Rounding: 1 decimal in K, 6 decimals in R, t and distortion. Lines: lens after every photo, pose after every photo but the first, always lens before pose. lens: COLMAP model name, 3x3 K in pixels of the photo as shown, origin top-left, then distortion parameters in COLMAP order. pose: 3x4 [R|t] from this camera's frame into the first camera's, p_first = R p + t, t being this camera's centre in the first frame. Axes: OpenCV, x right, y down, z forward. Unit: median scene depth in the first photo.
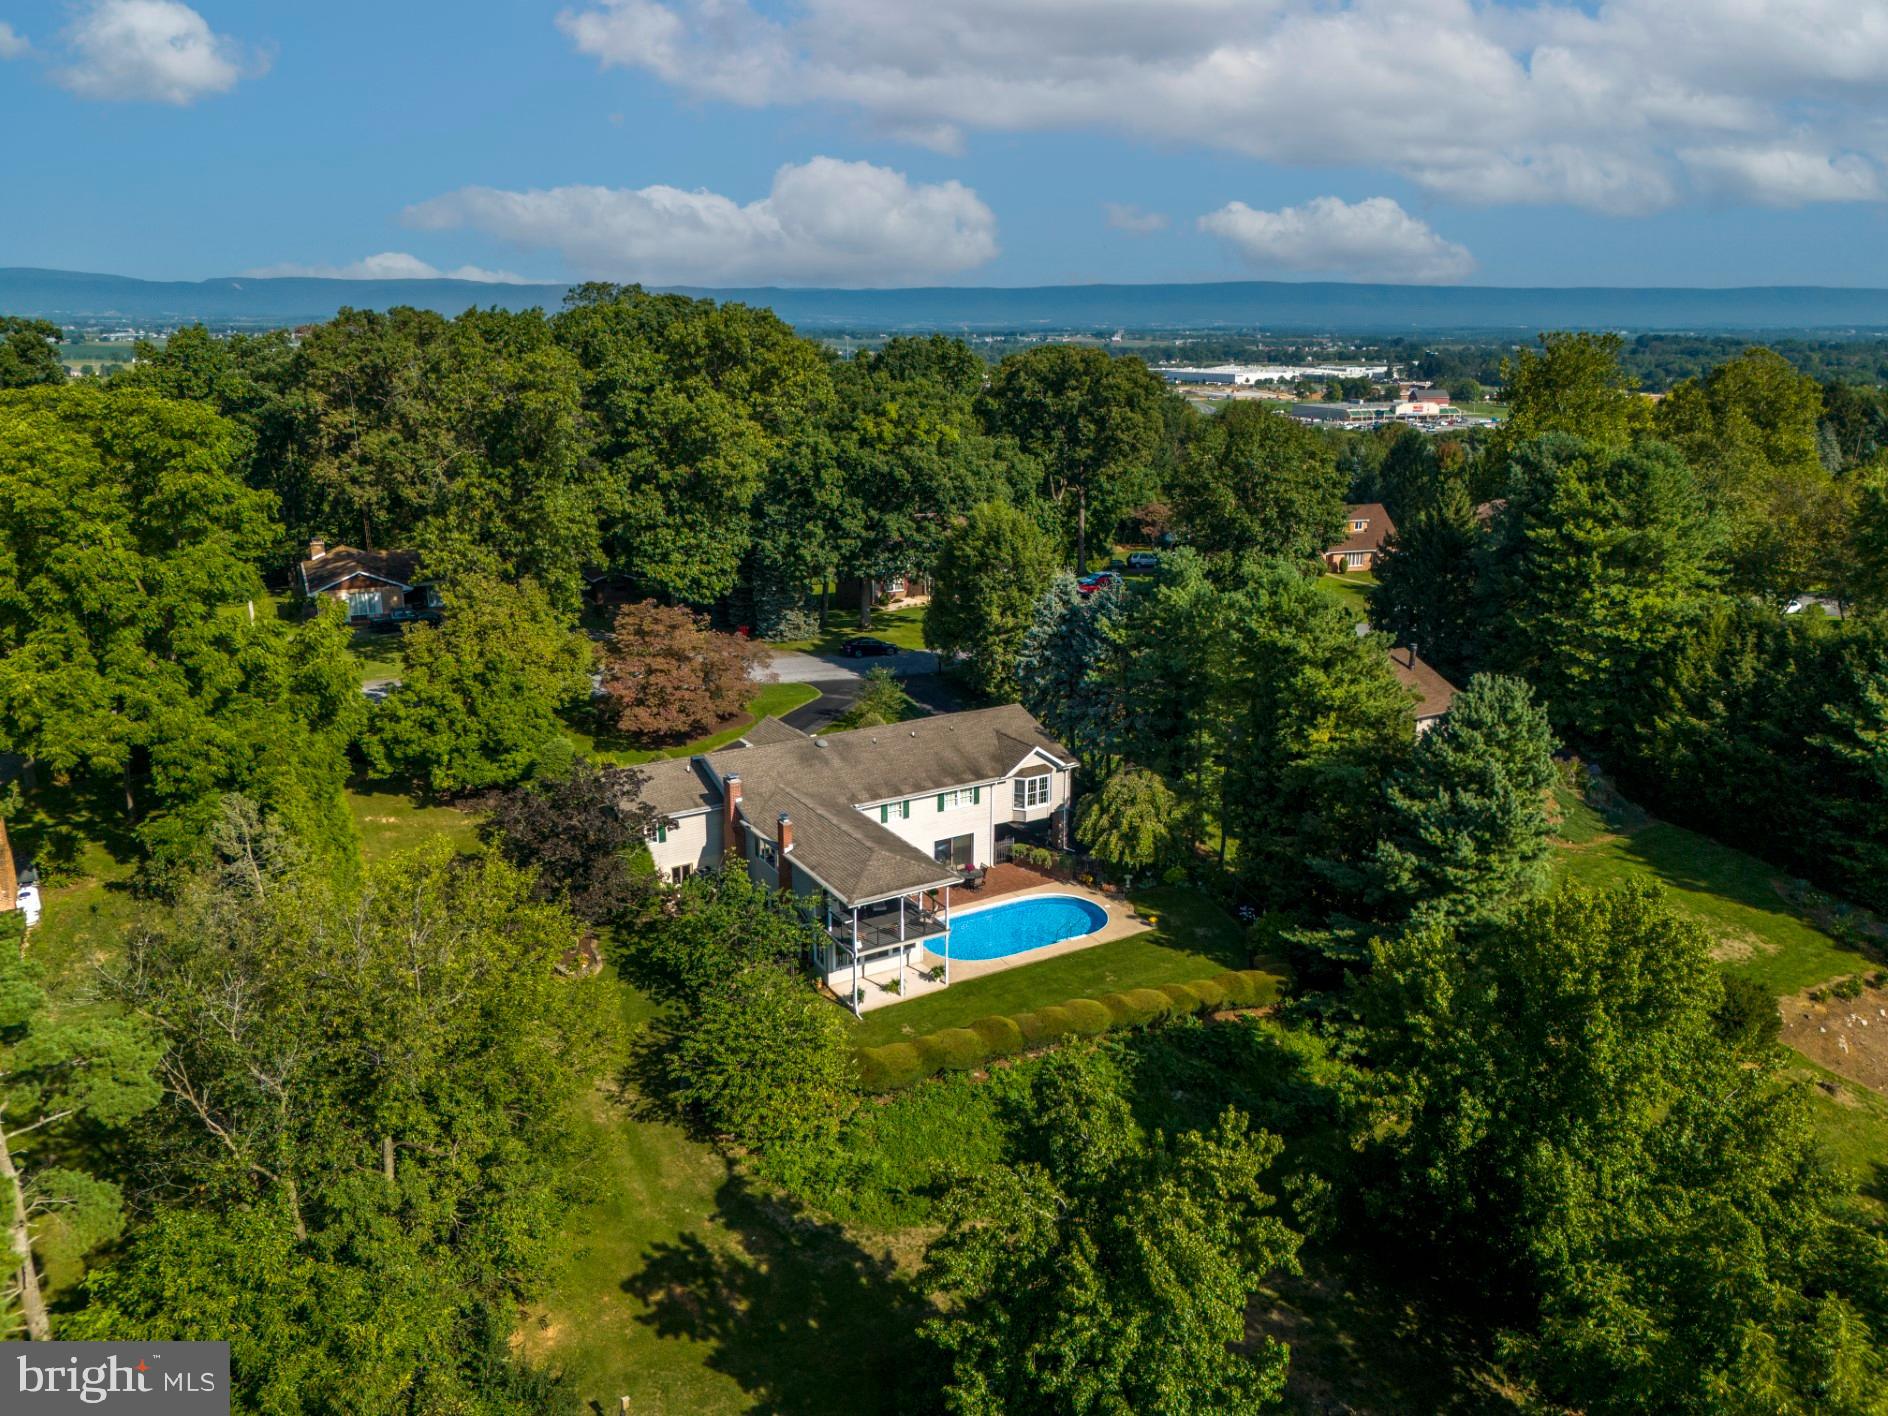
lens RADIAL K [[1359.9, 0, 944.0], [0, 1359.9, 708.0], [0, 0, 1]] dist [0.085601, -0.107147]
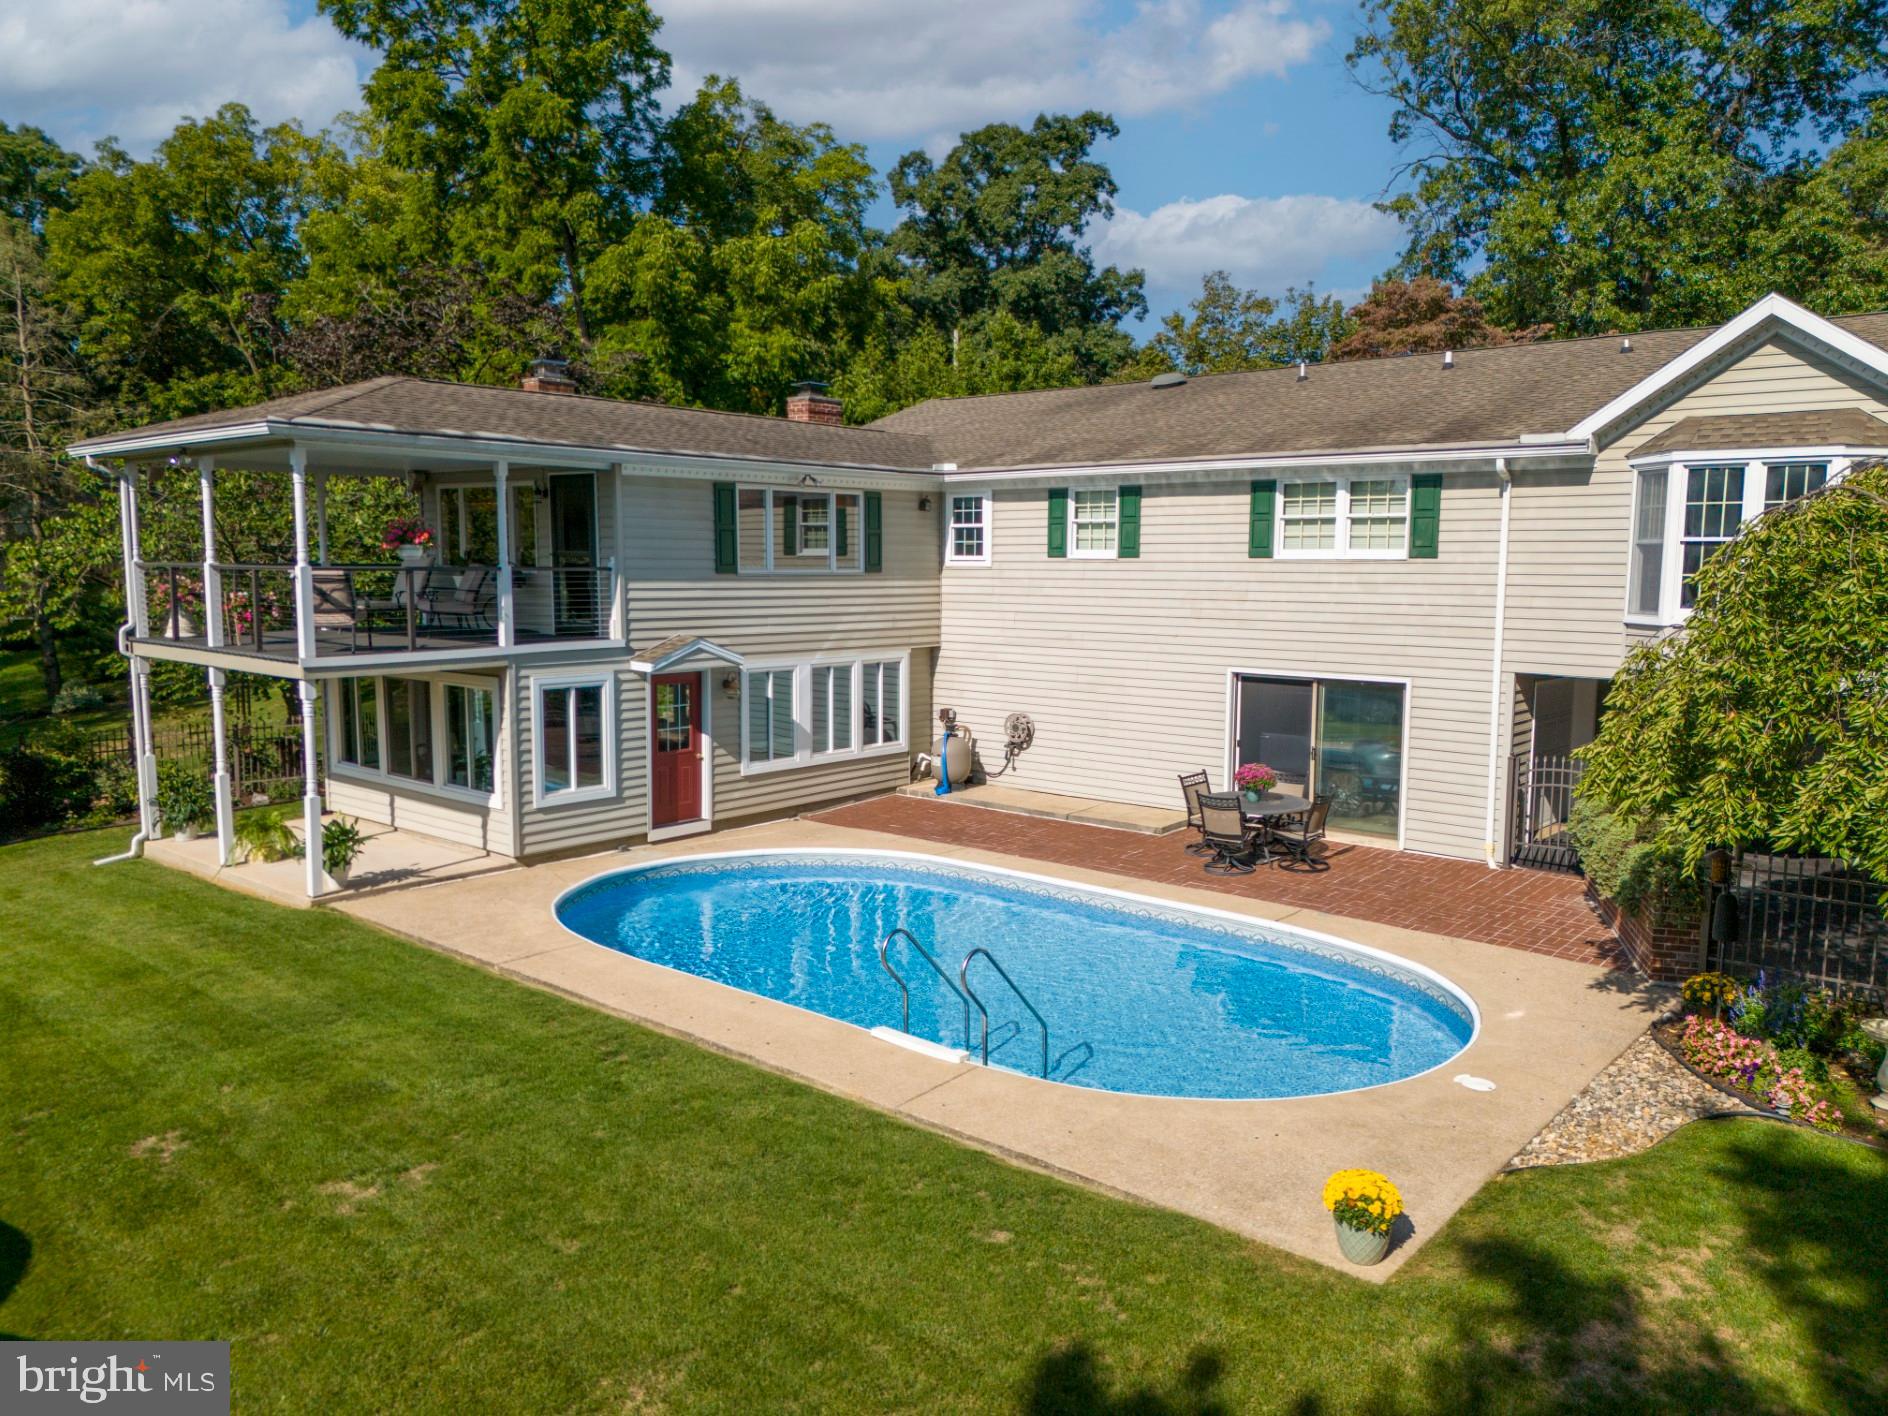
lens RADIAL K [[1359.9, 0, 944.0], [0, 1359.9, 708.0], [0, 0, 1]] dist [0.085601, -0.107147]
pose [[0.306654, 0.093040, -0.947263, 0.240554], [-0.259576, 0.965662, 0.010816, 0.121858], [0.915742, 0.242570, 0.320275, 0.906573]]
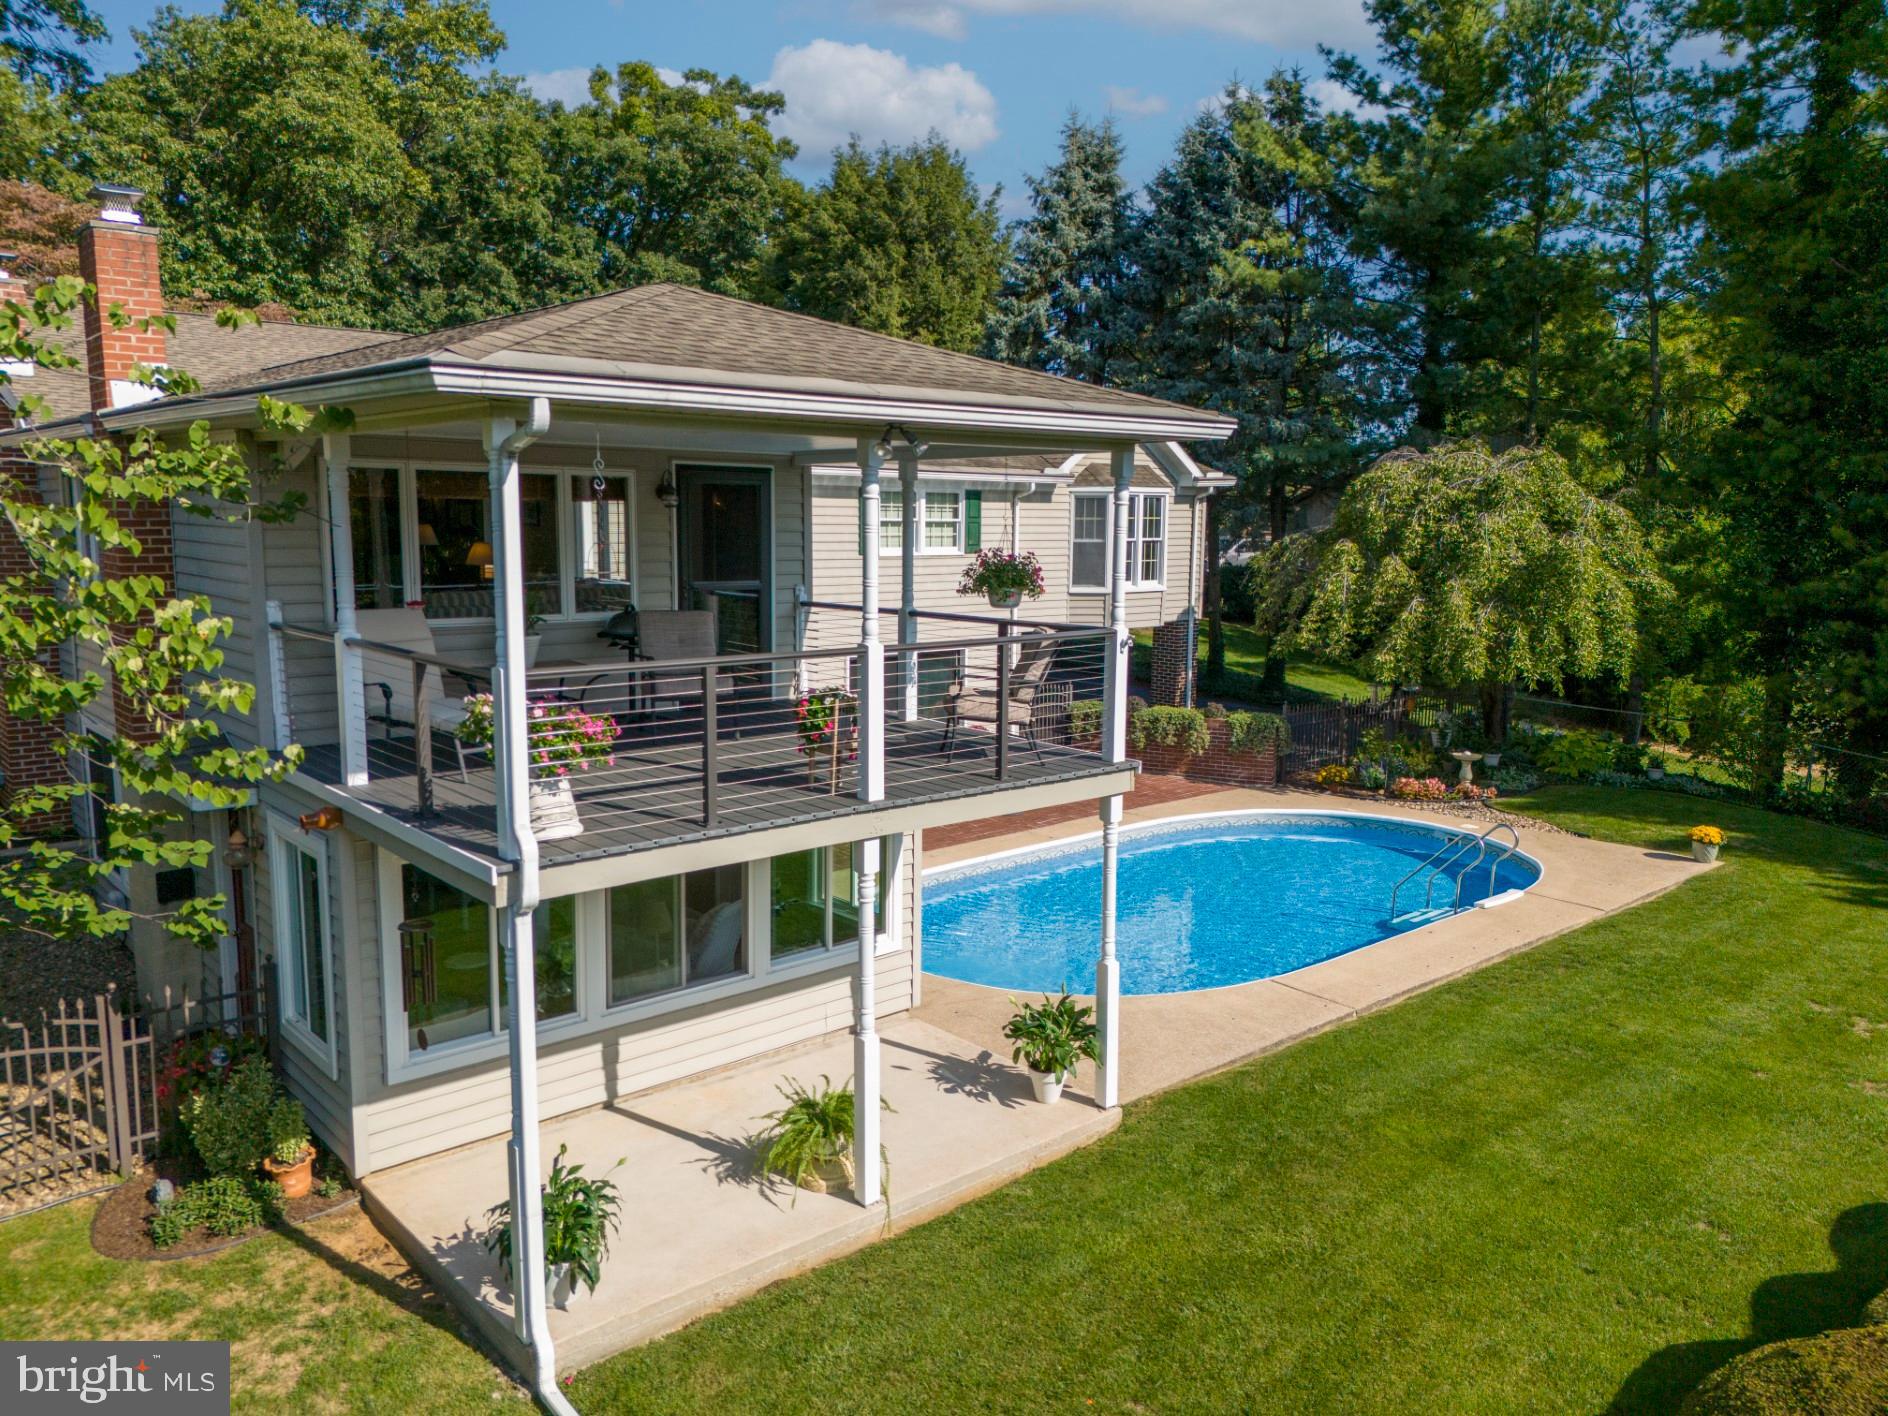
lens RADIAL K [[1402.0, 0, 944.0], [0, 1402.0, 708.0], [0, 0, 1]] dist [0.050143, -0.120659]
pose [[0.984284, -0.028111, 0.174343, -0.041877], [0.050729, 0.990648, -0.126664, 0.155501], [-0.169152, 0.133517, 0.976504, 0.739273]]
